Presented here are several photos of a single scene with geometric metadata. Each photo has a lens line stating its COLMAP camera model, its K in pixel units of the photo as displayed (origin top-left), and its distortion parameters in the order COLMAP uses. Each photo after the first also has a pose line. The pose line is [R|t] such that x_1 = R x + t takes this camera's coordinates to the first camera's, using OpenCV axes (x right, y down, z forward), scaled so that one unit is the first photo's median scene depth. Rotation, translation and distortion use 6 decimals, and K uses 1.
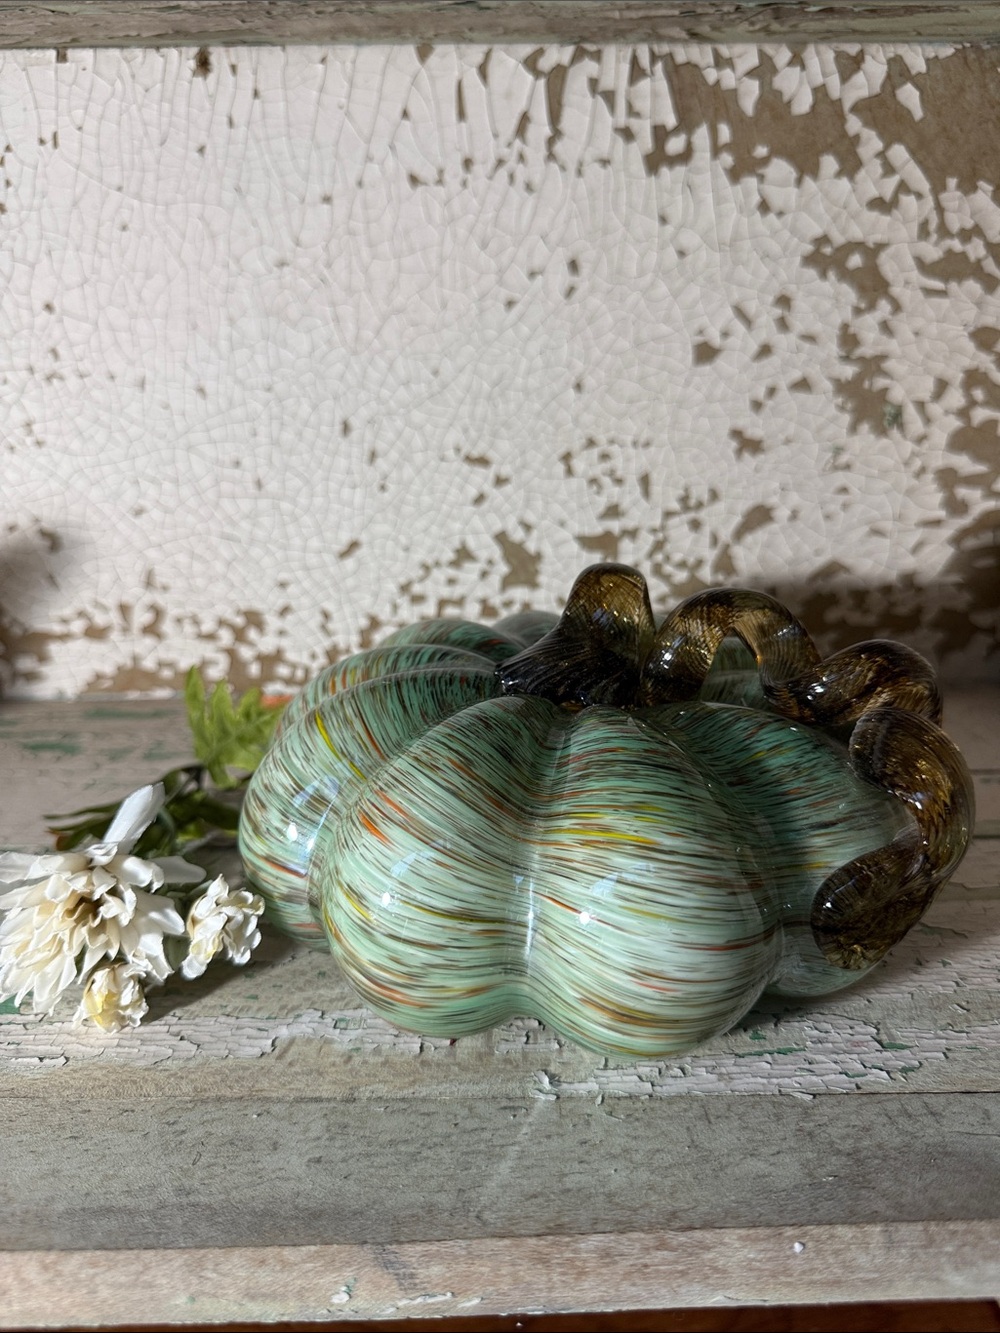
lens RADIAL K [[946.6, 0, 497.3], [0, 946.6, 672.9], [0, 0, 1]] dist [-0.008349, -0.034033]
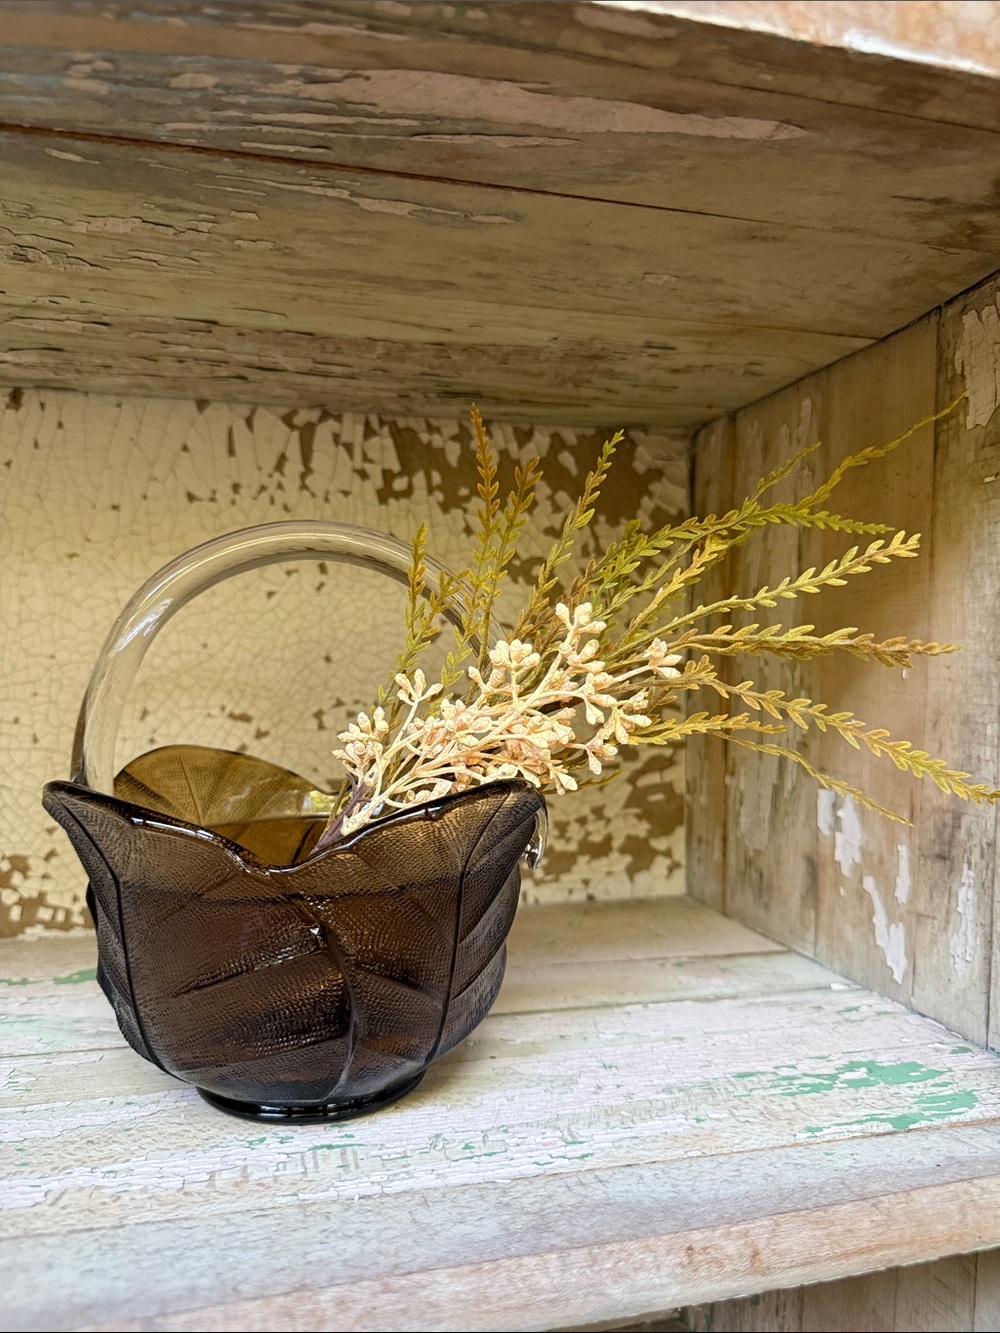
lens RADIAL K [[946.6, 0, 491.4], [0, 946.6, 672.5], [0, 0, 1]] dist [-0.008349, -0.034033]
pose [[0.970846, 0.013354, 0.239331, 0.000954], [0.058804, 0.954668, -0.291807, 0.086248], [-0.232379, 0.297374, 0.926050, -0.181752]]
